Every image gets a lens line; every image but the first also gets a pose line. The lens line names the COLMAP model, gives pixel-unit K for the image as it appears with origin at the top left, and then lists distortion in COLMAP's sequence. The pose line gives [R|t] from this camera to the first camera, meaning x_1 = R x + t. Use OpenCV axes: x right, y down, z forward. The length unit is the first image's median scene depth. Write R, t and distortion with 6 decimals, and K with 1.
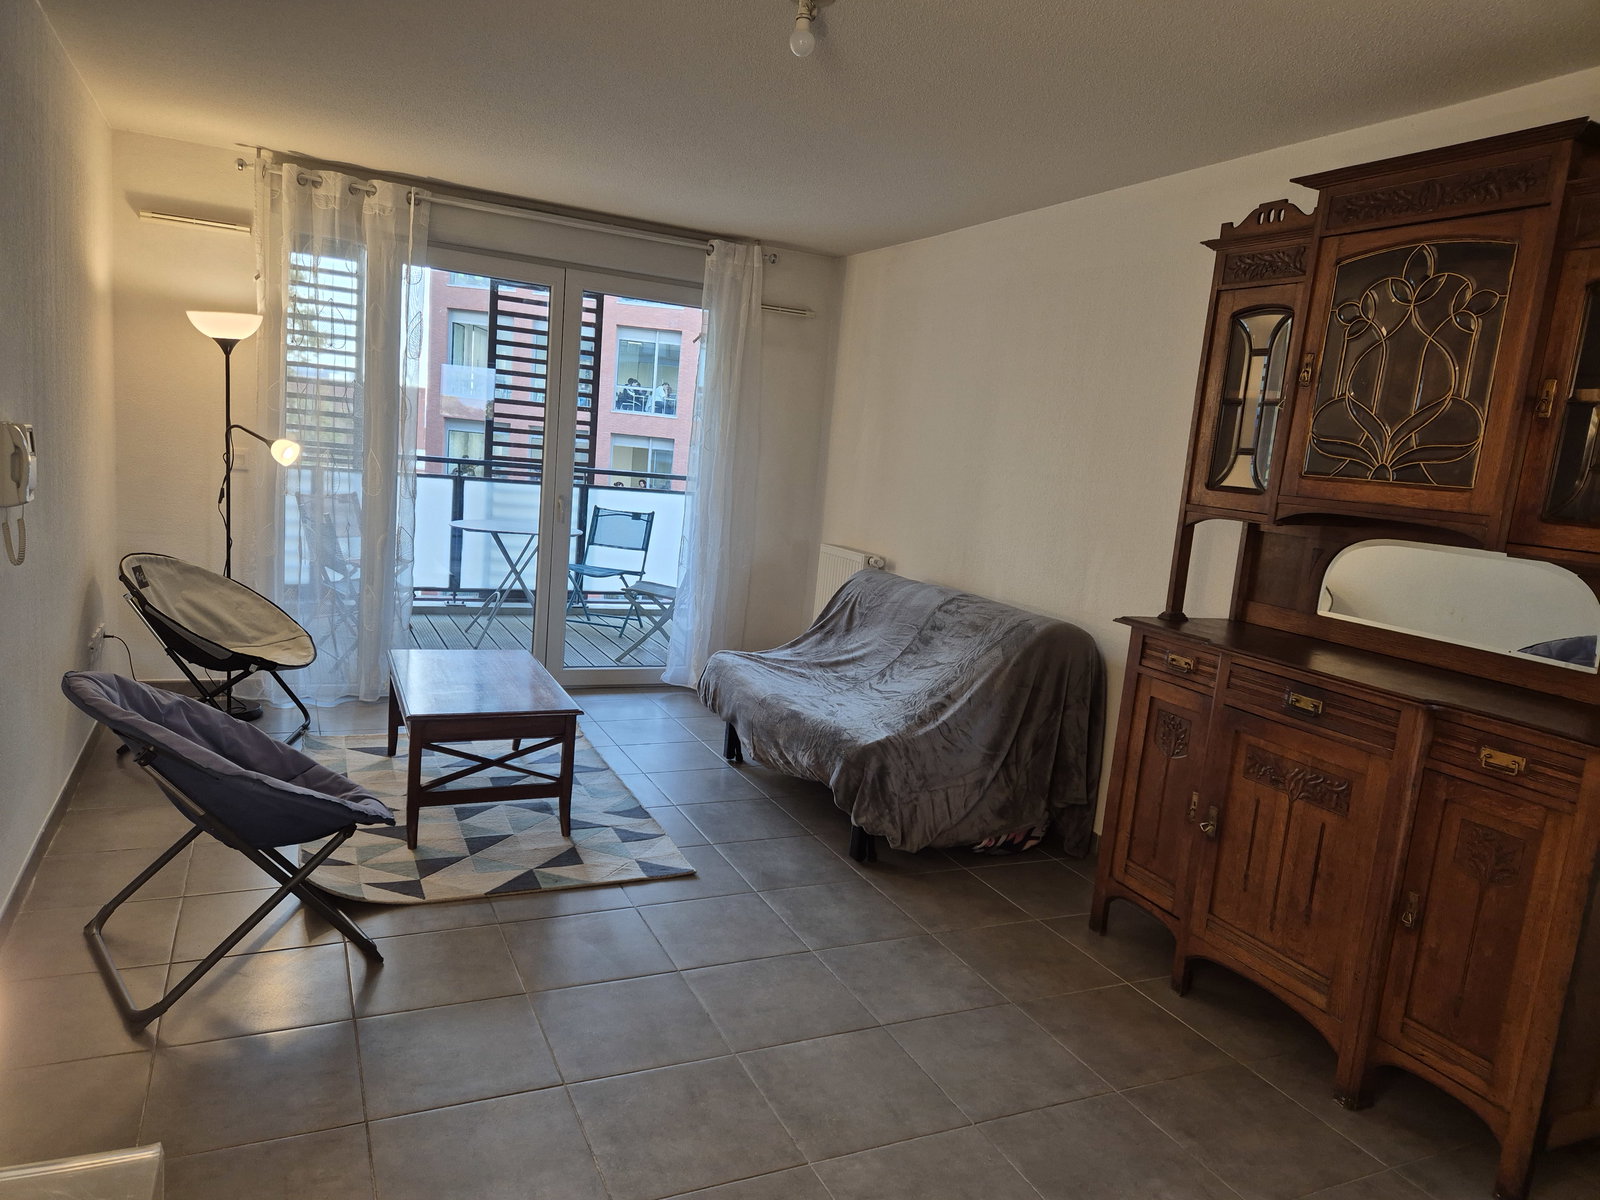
lens RADIAL K [[1062.8, 0, 795.2], [0, 1062.8, 605.5], [0, 0, 1]] dist [0.042524, -0.002246]
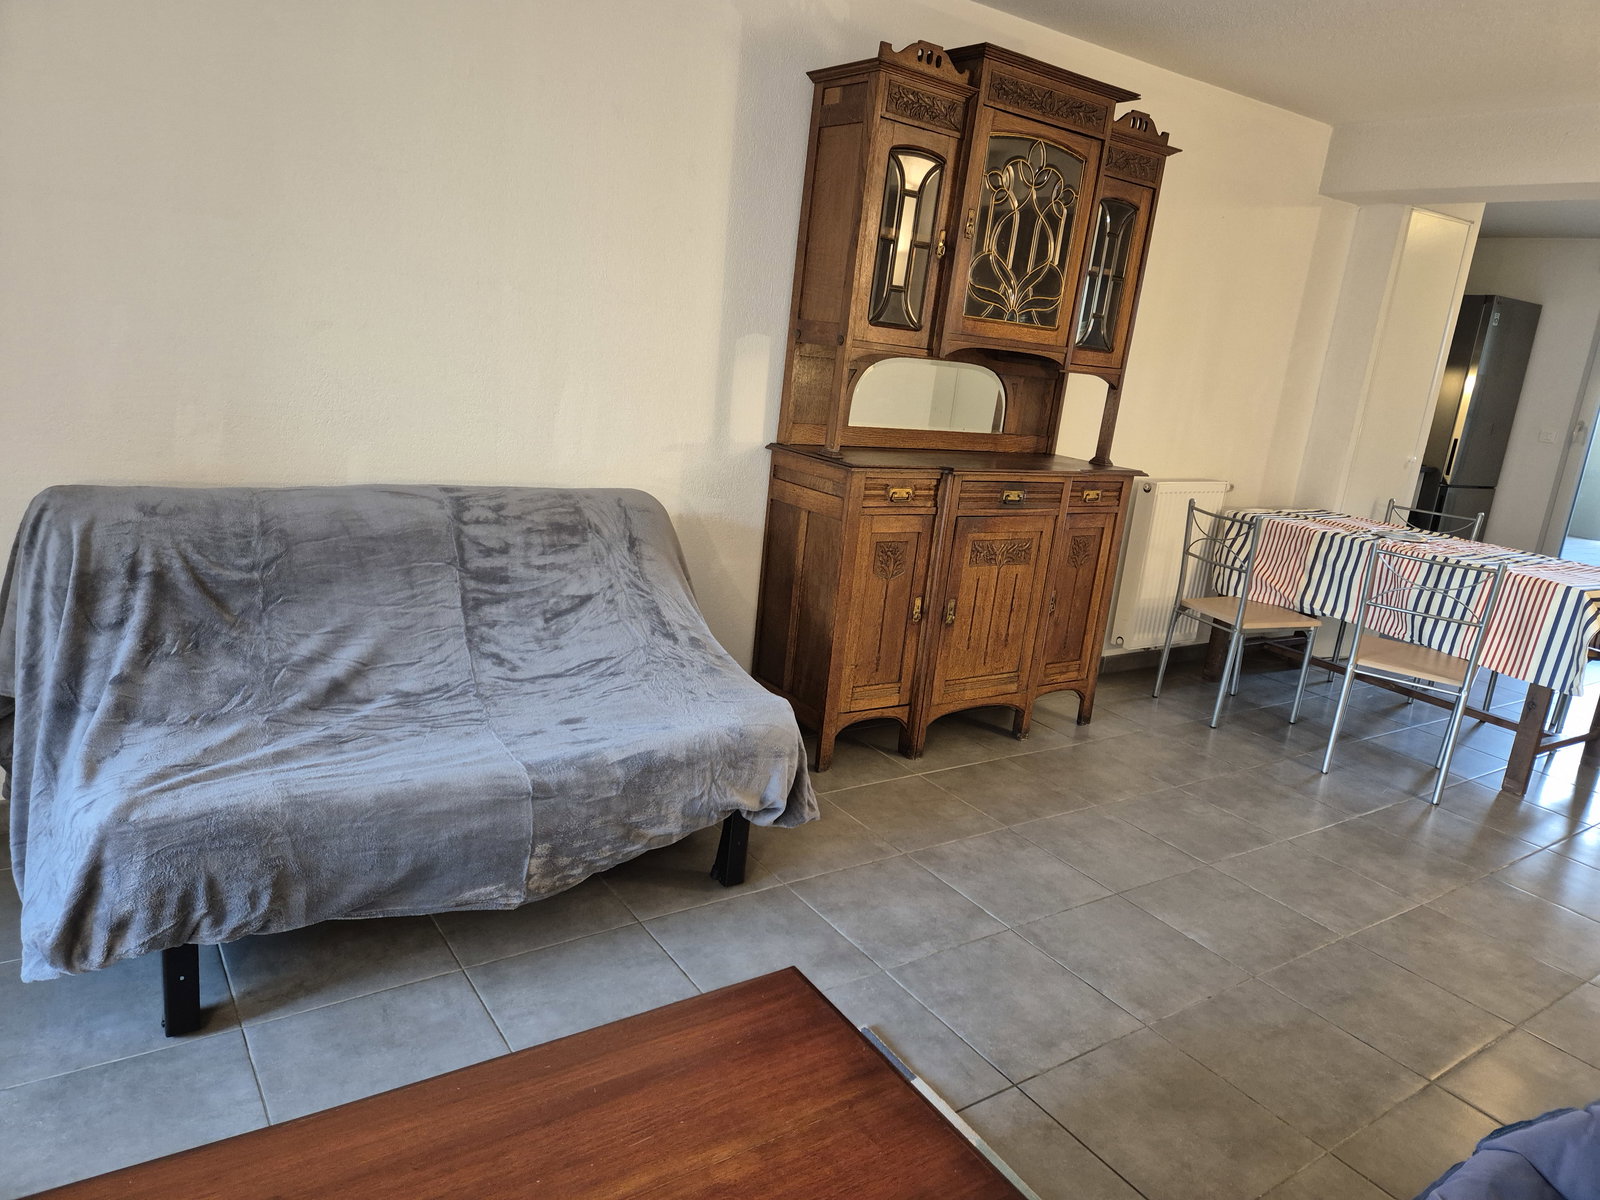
lens RADIAL K [[1062.8, 0, 797.8], [0, 1062.8, 585.5], [0, 0, 1]] dist [0.042524, -0.002246]
pose [[-0.144266, -0.345543, 0.927247, -0.751989], [0.024125, 0.935543, 0.352388, -0.277121], [-0.989245, 0.073208, -0.126631, 1.422626]]
